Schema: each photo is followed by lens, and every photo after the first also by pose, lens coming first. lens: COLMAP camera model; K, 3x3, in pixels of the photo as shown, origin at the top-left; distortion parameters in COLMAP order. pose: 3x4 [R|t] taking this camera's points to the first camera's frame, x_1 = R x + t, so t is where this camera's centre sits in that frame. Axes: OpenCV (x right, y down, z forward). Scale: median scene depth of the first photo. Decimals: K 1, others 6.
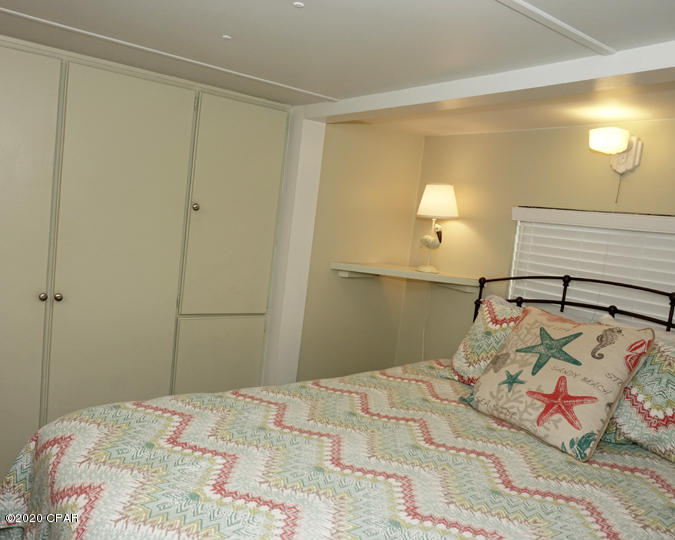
lens RADIAL K [[536.8, 0, 361.5], [0, 536.8, 270.4], [0, 0, 1]] dist [-0.059211, 0.044513]
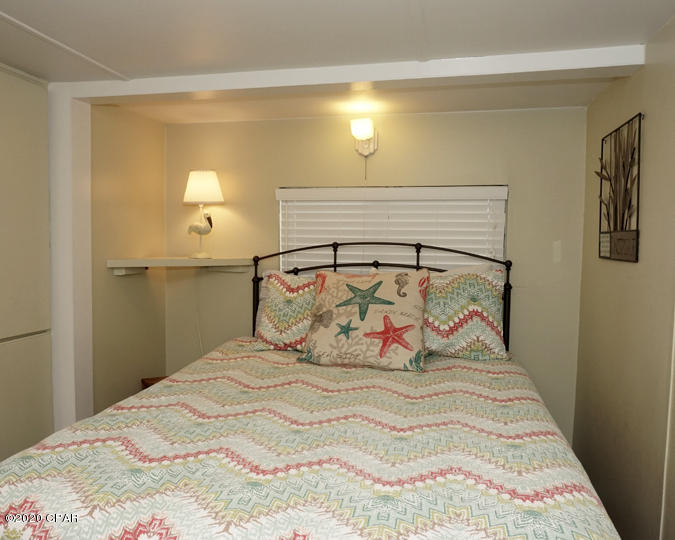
lens RADIAL K [[538.6, 0, 341.7], [0, 538.6, 269.7], [0, 0, 1]] dist [-0.058447, 0.044815]
pose [[0.746168, -0.138389, 0.651215, -0.469758], [0.138300, 0.989039, 0.051715, 0.011445], [-0.651234, 0.051475, 0.757129, 0.093614]]
